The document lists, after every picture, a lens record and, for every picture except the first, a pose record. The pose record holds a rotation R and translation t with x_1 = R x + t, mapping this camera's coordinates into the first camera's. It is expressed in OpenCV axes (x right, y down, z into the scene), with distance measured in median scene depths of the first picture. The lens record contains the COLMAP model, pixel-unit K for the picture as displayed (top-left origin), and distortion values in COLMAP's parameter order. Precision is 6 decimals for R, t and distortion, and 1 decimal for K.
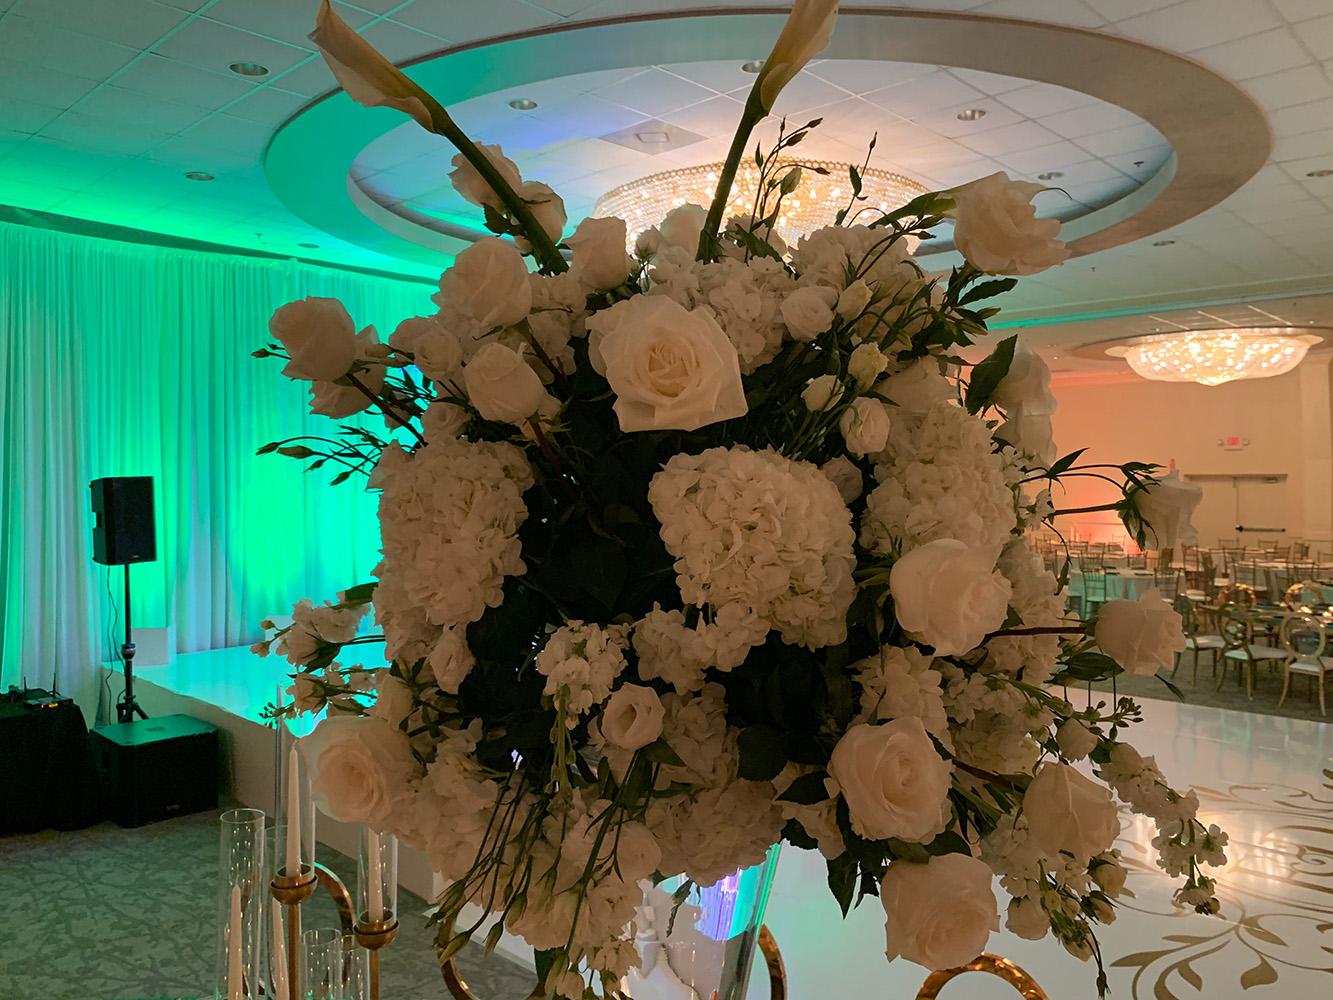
lens RADIAL K [[1019.0, 0, 720.4], [0, 1019.0, 499.5], [0, 0, 1]] dist [0.005051, -0.067958]
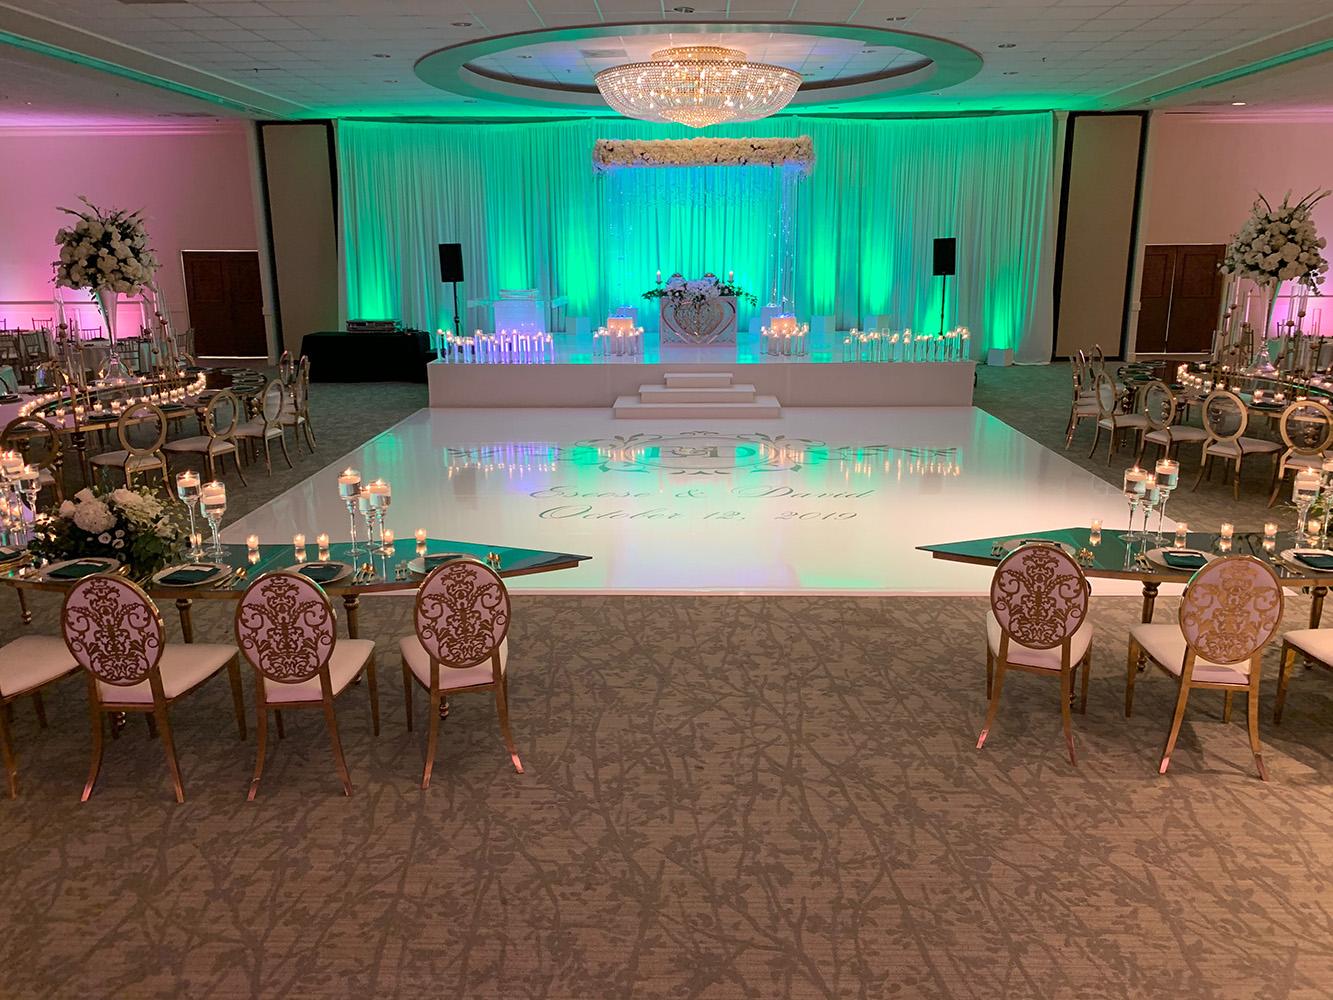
lens RADIAL K [[1019.1, 0, 666.5], [0, 1019.1, 500.0], [0, 0, 1]] dist [0.048592, -0.087989]
pose [[0.619544, 0.190781, -0.761425, 1.208528], [-0.012001, 0.972204, 0.233829, -0.003990], [0.784870, -0.135730, 0.604613, -0.090009]]
